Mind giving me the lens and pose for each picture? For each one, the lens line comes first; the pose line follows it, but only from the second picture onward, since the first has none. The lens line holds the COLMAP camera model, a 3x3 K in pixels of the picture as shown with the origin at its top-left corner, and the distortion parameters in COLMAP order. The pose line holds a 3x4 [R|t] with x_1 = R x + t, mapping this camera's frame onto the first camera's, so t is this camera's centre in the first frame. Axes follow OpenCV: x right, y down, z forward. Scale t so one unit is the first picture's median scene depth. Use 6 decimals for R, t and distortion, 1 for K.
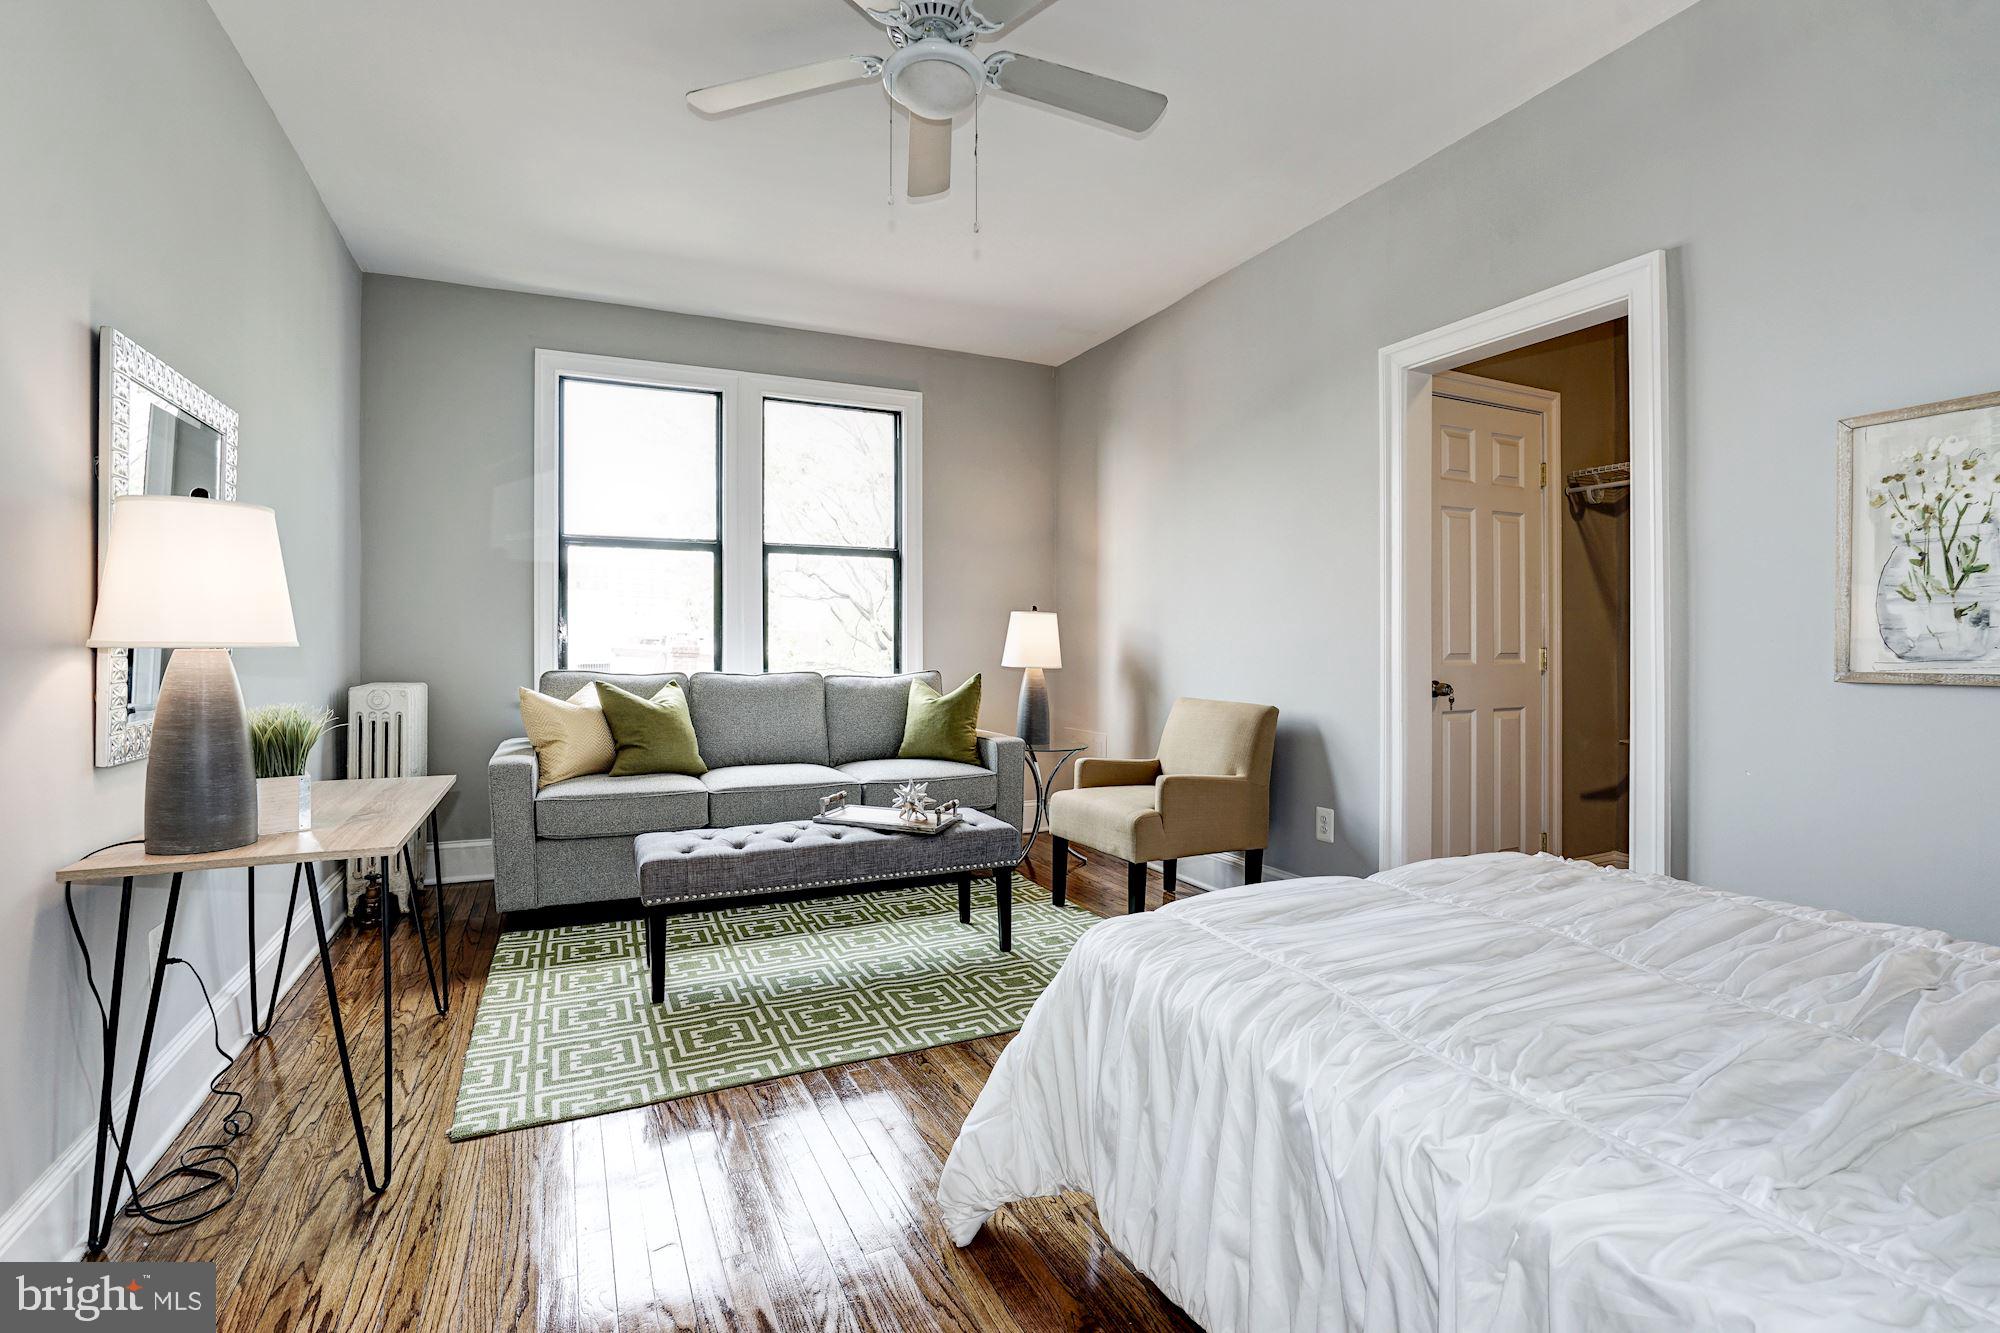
lens RADIAL K [[935.1, 0, 994.3], [0, 935.1, 655.9], [0, 0, 1]] dist [-0.011089, 0.000804]
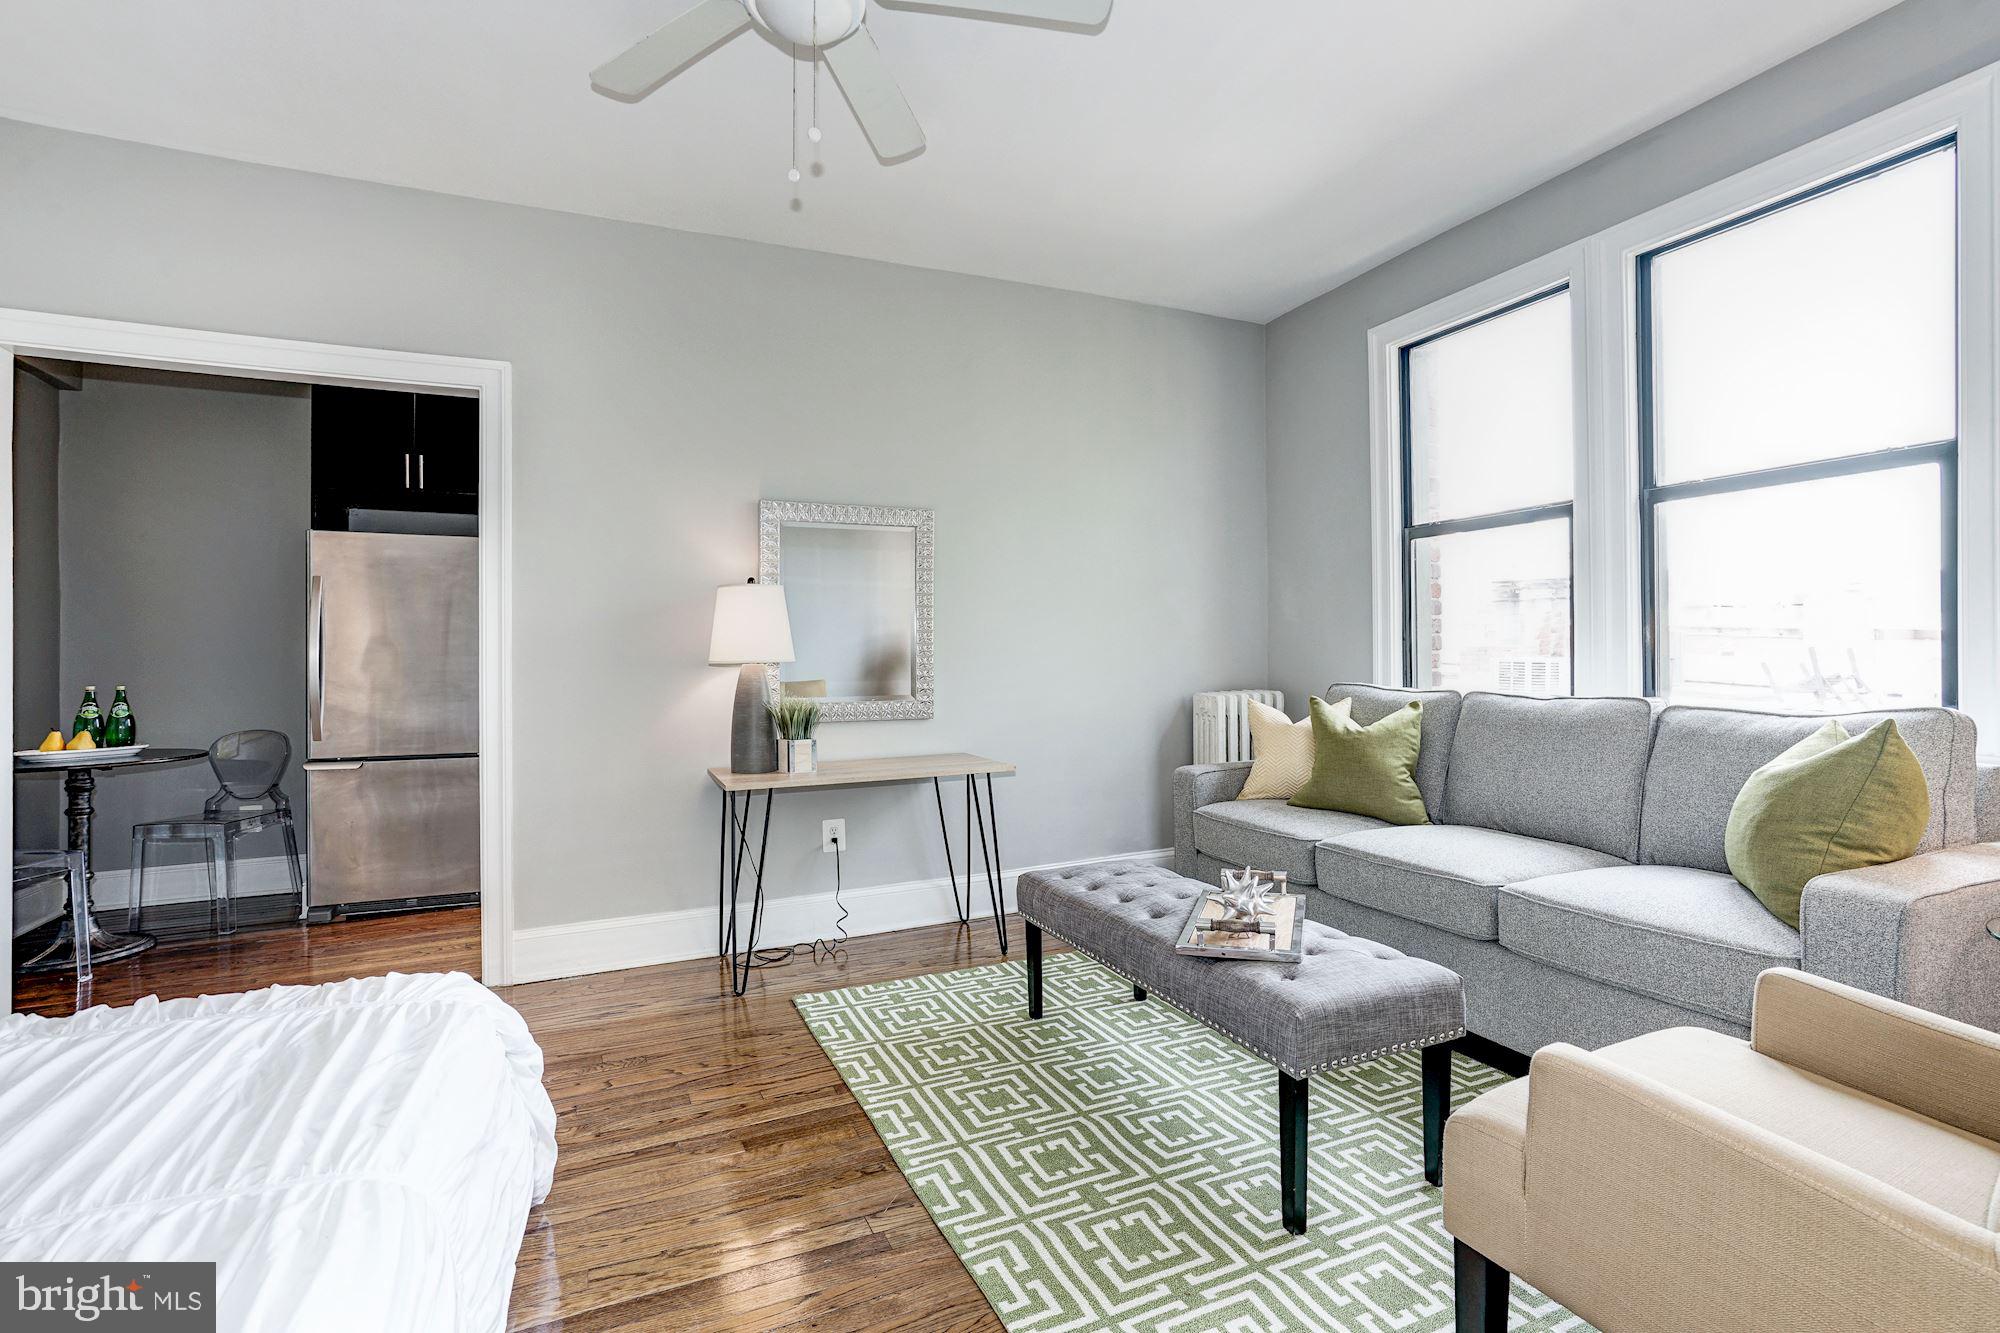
lens RADIAL K [[935.1, 0, 994.3], [0, 935.1, 655.9], [0, 0, 1]] dist [-0.011089, 0.000804]
pose [[-0.044972, -0.001191, -0.998988, 0.418846], [0.013234, 0.999911, -0.001788, -0.014481], [0.998901, -0.013301, -0.044952, 0.638677]]
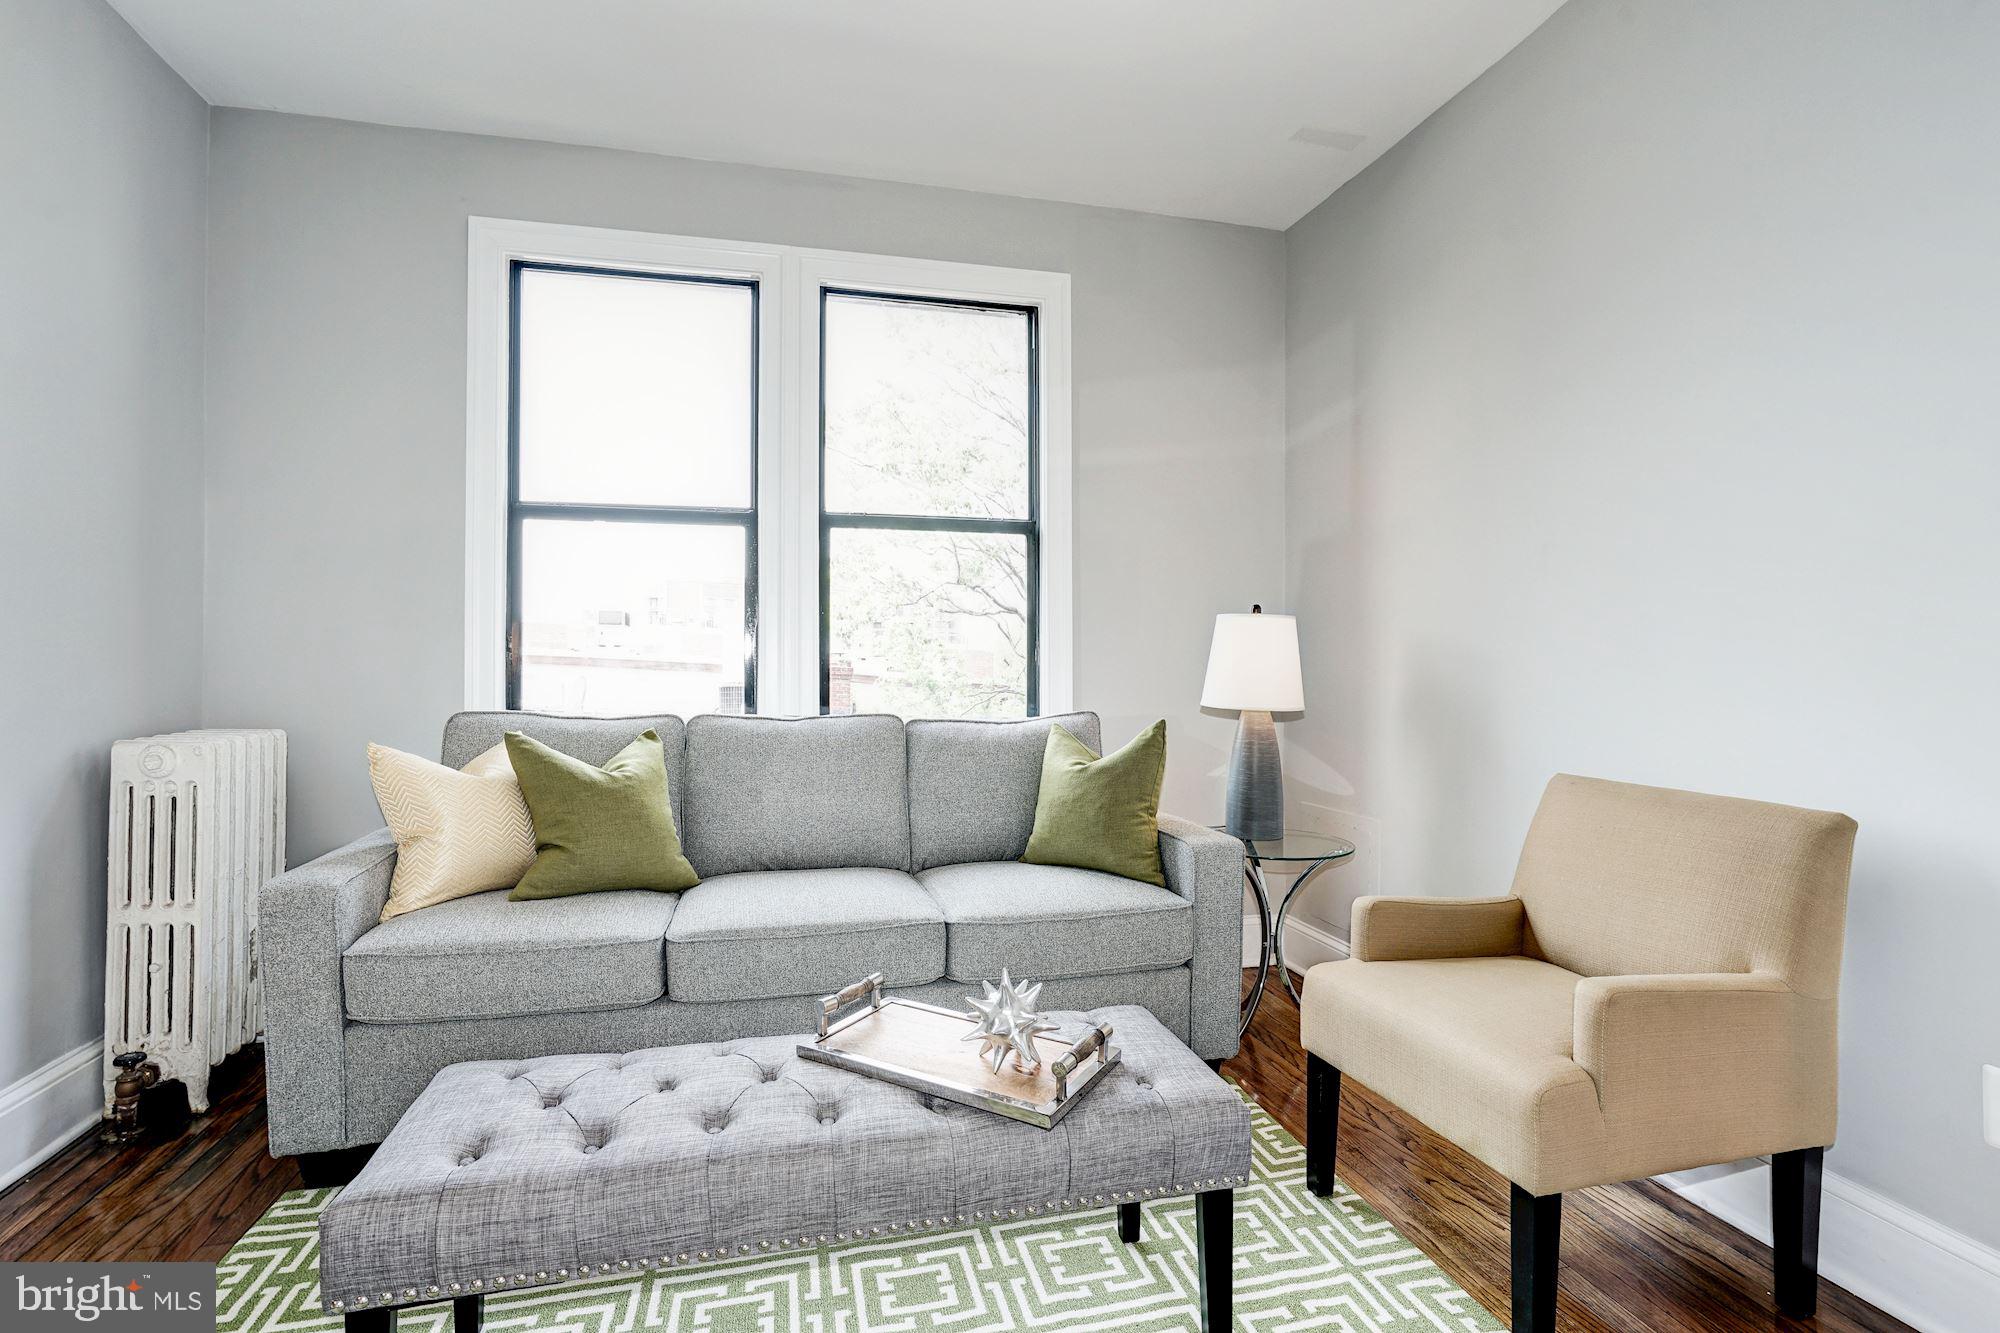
lens RADIAL K [[935.1, 0, 994.3], [0, 935.1, 655.9], [0, 0, 1]] dist [-0.011089, 0.000804]
pose [[0.980346, -0.001787, -0.197279, -0.003465], [-0.002375, 0.999780, -0.020856, -0.008950], [0.197273, 0.020914, 0.980125, 0.421163]]
